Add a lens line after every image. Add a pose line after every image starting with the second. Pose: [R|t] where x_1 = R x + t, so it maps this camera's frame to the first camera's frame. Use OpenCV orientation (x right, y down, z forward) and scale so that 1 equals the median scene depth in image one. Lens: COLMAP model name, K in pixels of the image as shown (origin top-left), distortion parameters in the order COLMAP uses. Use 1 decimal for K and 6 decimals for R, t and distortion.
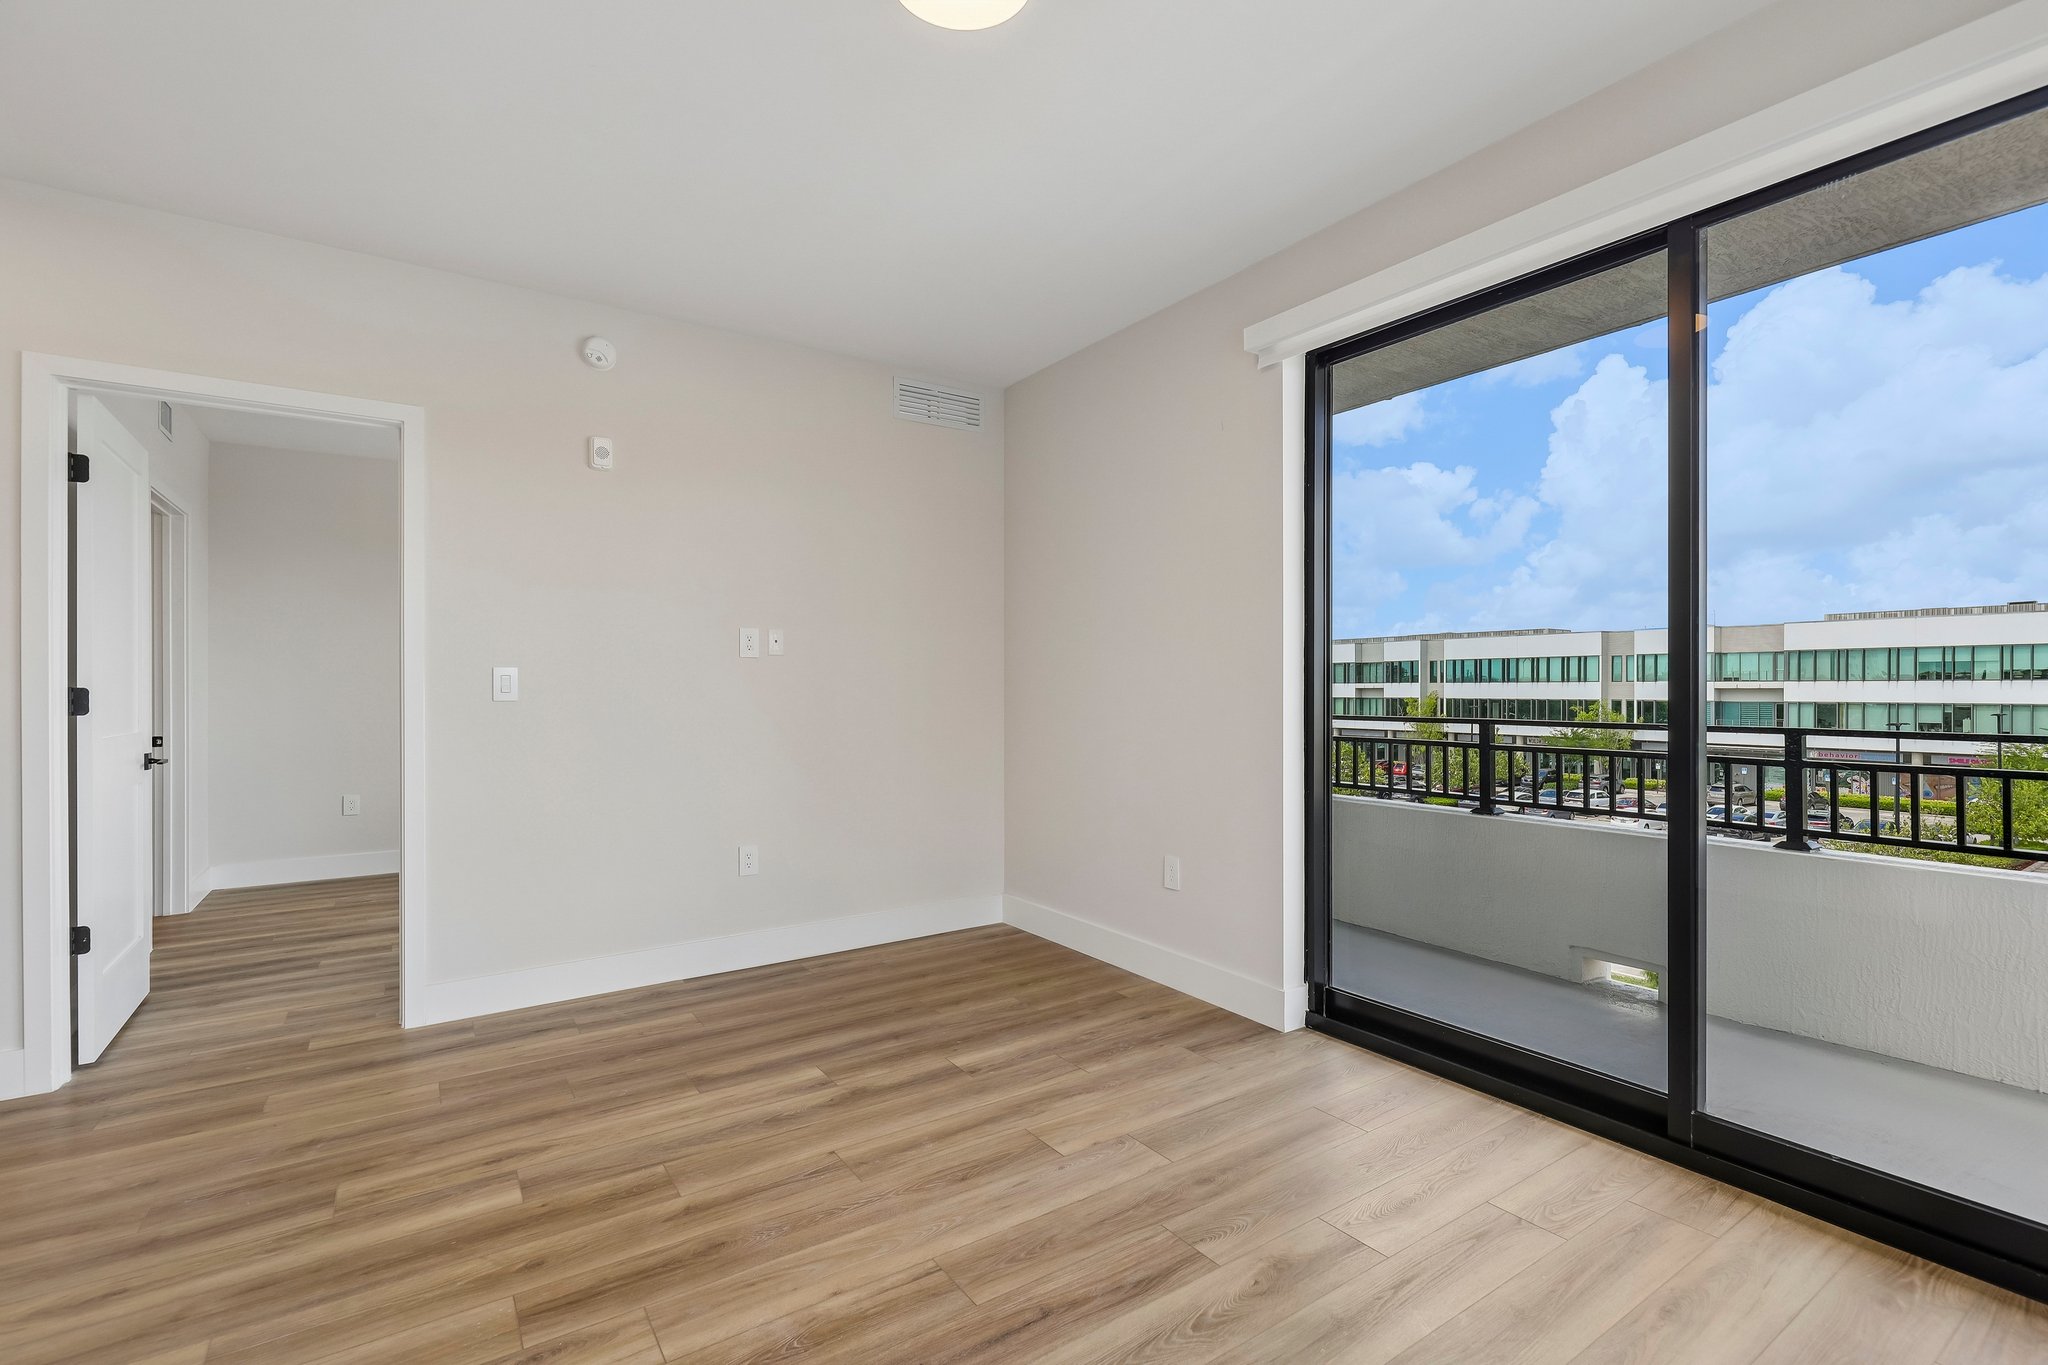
lens RADIAL K [[928.5, 0, 1033.2], [0, 928.5, 689.2], [0, 0, 1]] dist [-0.002638, 0.001163]
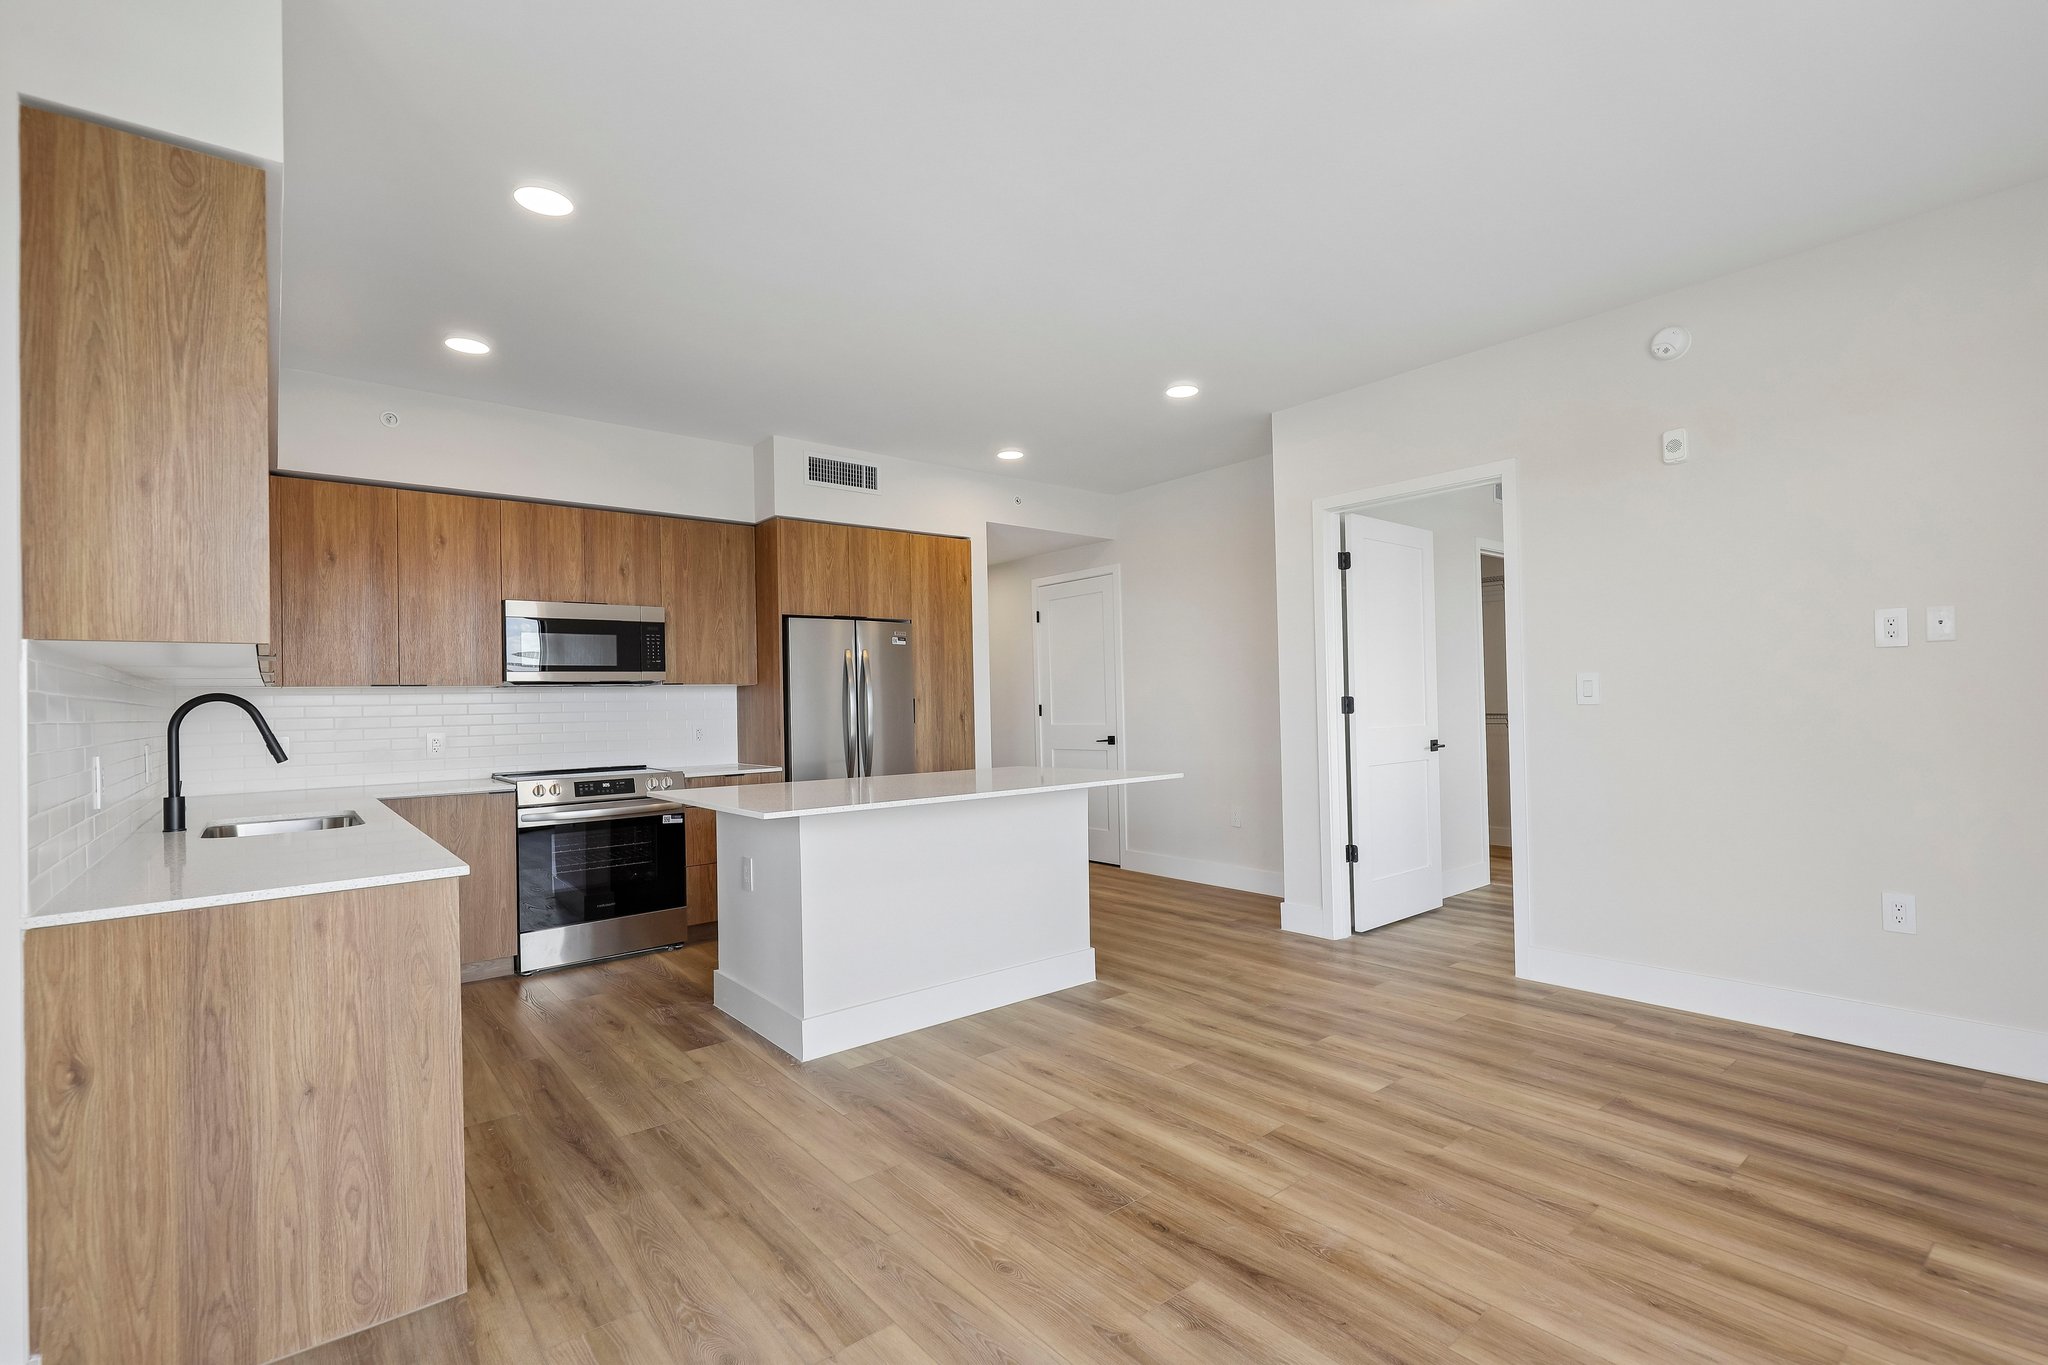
lens RADIAL K [[928.5, 0, 1039.5], [0, 928.5, 688.3], [0, 0, 1]] dist [-0.002638, 0.001163]
pose [[0.095897, -0.015095, -0.995277, 0.531767], [0.018884, 0.999733, -0.013343, -0.004358], [0.995212, -0.017515, 0.096157, 0.313429]]
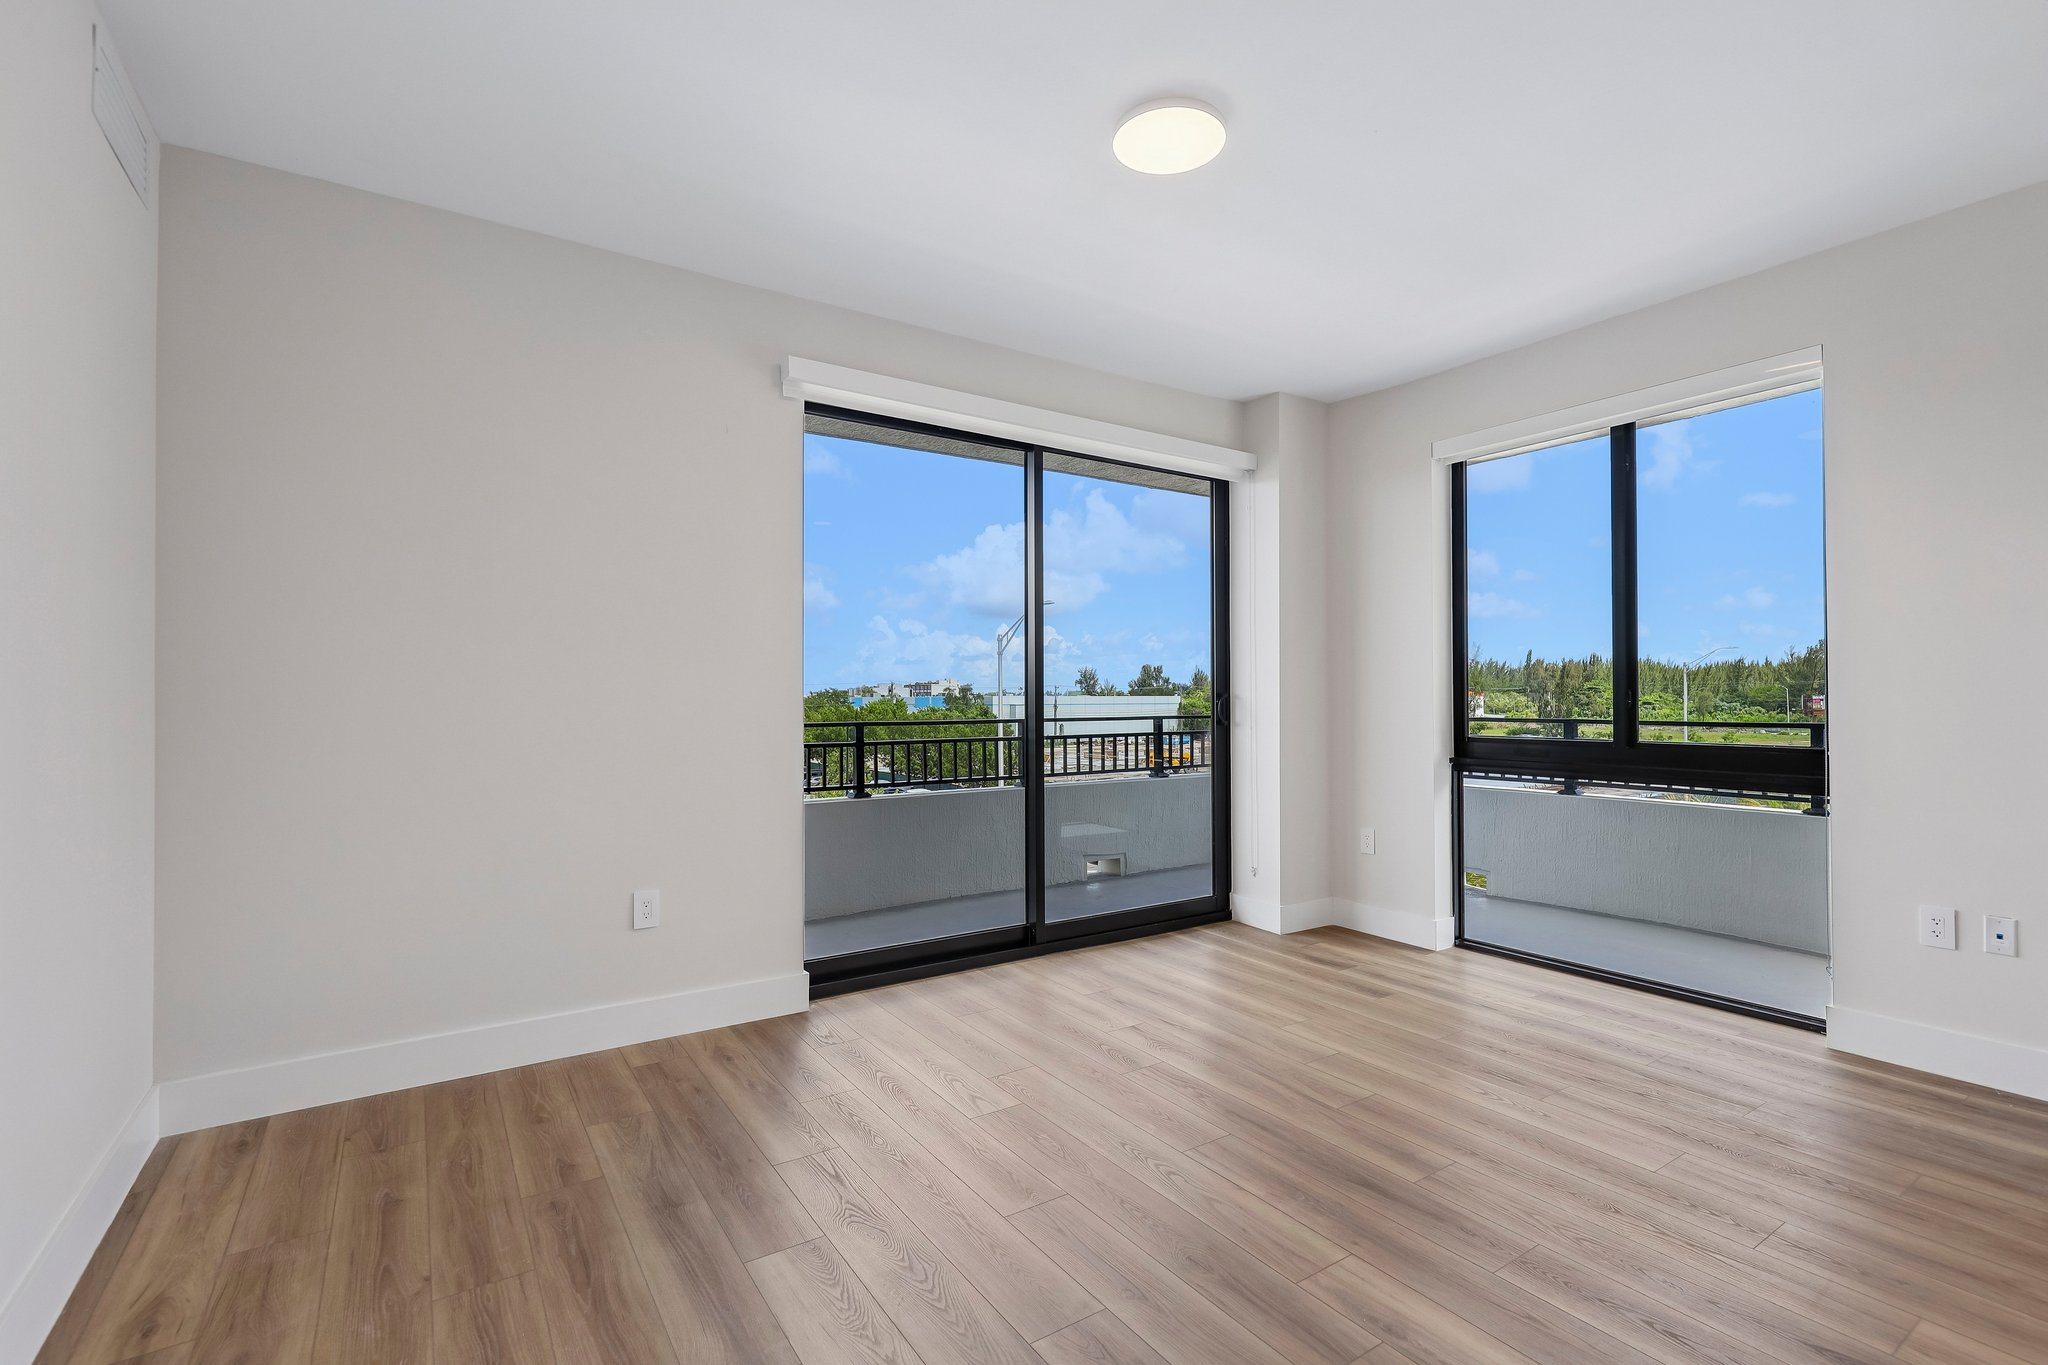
lens RADIAL K [[928.5, 0, 1018.2], [0, 928.5, 695.2], [0, 0, 1]] dist [-0.002638, 0.001163]
pose [[0.019235, 0.002371, 0.999812, -0.926276], [0.004400, 0.999987, -0.002457, -0.004596], [-0.999805, 0.004446, 0.019225, 0.804684]]
